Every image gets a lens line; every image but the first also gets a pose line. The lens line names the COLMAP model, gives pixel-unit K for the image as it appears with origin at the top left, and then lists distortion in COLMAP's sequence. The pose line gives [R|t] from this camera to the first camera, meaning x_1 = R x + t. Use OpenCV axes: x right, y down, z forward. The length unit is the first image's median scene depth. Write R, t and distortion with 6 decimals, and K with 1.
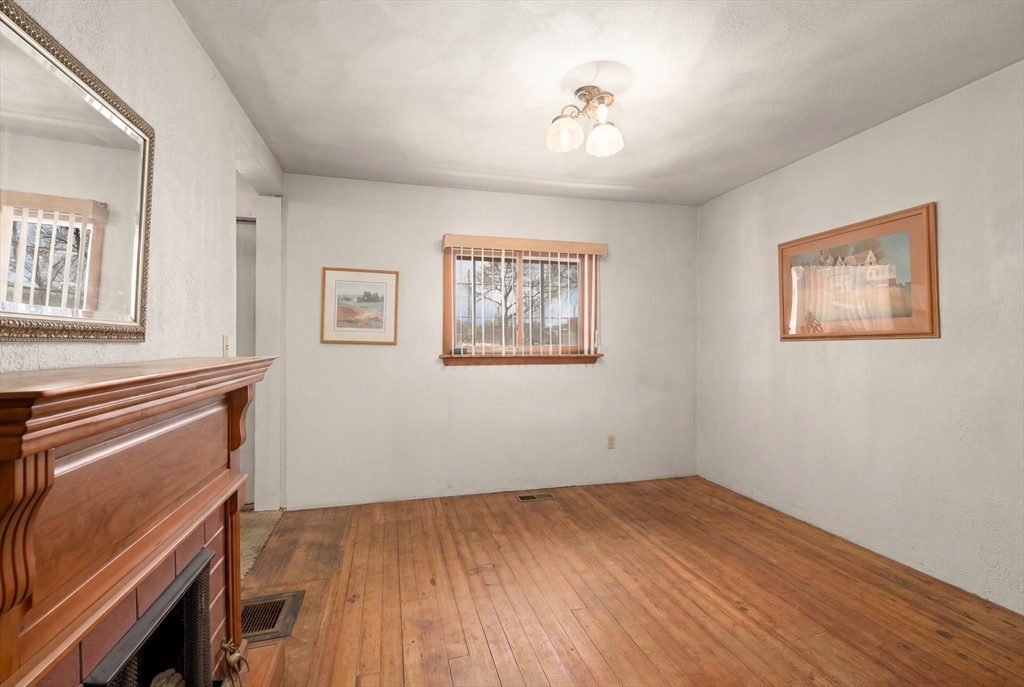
lens RADIAL K [[471.6, 0, 517.0], [0, 471.6, 344.9], [0, 0, 1]] dist [0.002359, -0.000689]
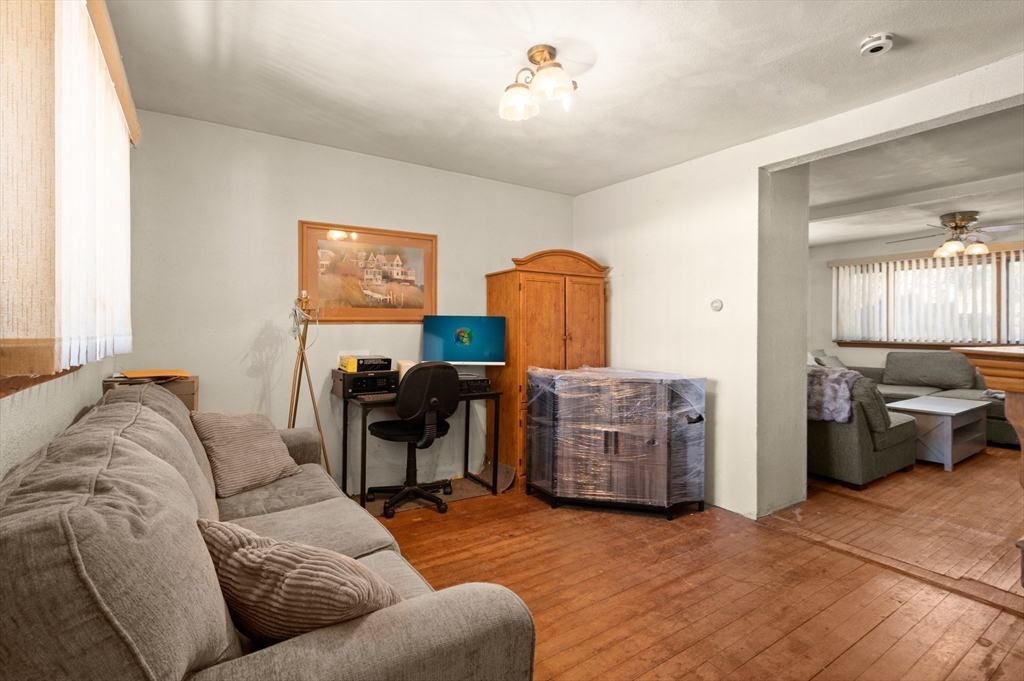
lens RADIAL K [[471.6, 0, 507.9], [0, 471.6, 324.7], [0, 0, 1]] dist [0.002359, -0.000689]
pose [[-0.311393, 0.008706, 0.950241, -0.623359], [-0.001367, 0.999953, -0.009609, 0.003256], [-0.950280, -0.004292, -0.311367, 1.202515]]
